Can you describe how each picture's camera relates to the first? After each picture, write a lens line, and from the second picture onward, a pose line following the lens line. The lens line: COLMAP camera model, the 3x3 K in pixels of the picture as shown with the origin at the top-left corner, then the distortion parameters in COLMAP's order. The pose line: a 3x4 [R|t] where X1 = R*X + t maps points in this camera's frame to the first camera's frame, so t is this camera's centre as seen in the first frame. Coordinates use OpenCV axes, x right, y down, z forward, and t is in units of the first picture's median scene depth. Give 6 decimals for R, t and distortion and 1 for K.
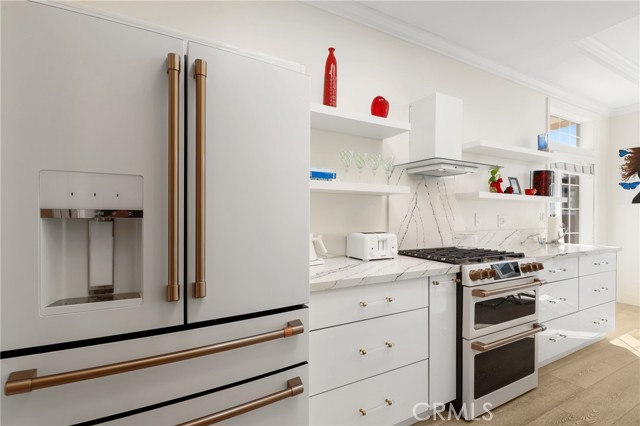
lens RADIAL K [[289.7, 0, 324.6], [0, 289.7, 218.0], [0, 0, 1]] dist [-0.000448, 0.000418]
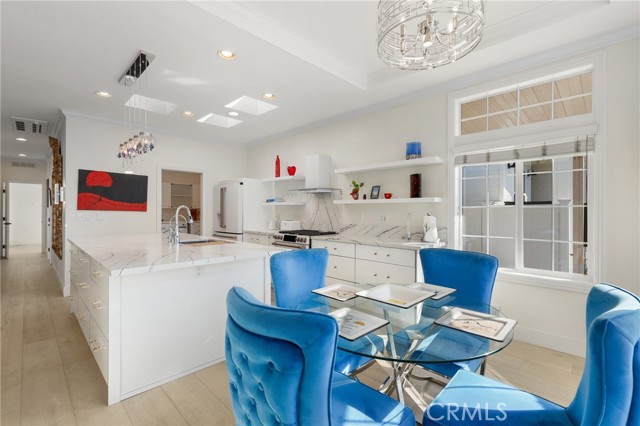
lens RADIAL K [[289.7, 0, 322.0], [0, 289.7, 212.6], [0, 0, 1]] dist [-0.000448, 0.000418]
pose [[0.301299, 0.002254, -0.953527, 2.495342], [-0.009413, 0.999956, -0.000610, -0.019719], [0.953483, 0.009160, 0.301307, 0.481879]]
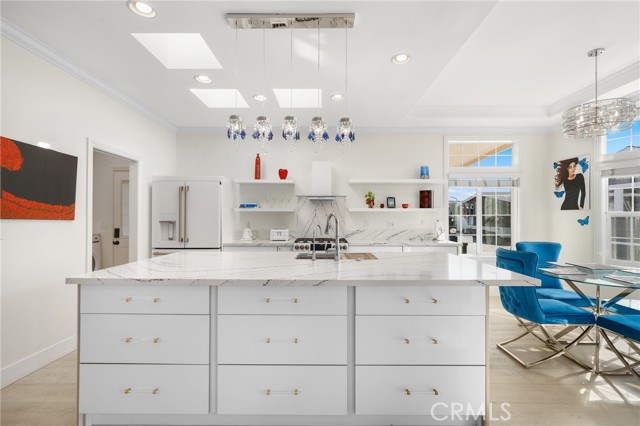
lens RADIAL K [[289.7, 0, 323.1], [0, 289.7, 214.9], [0, 0, 1]] dist [-0.000448, 0.000418]
pose [[0.882388, -0.006056, -0.470483, 1.441861], [-0.002145, 0.999855, -0.016893, -0.021107], [0.470517, 0.015915, 0.882247, -0.784027]]
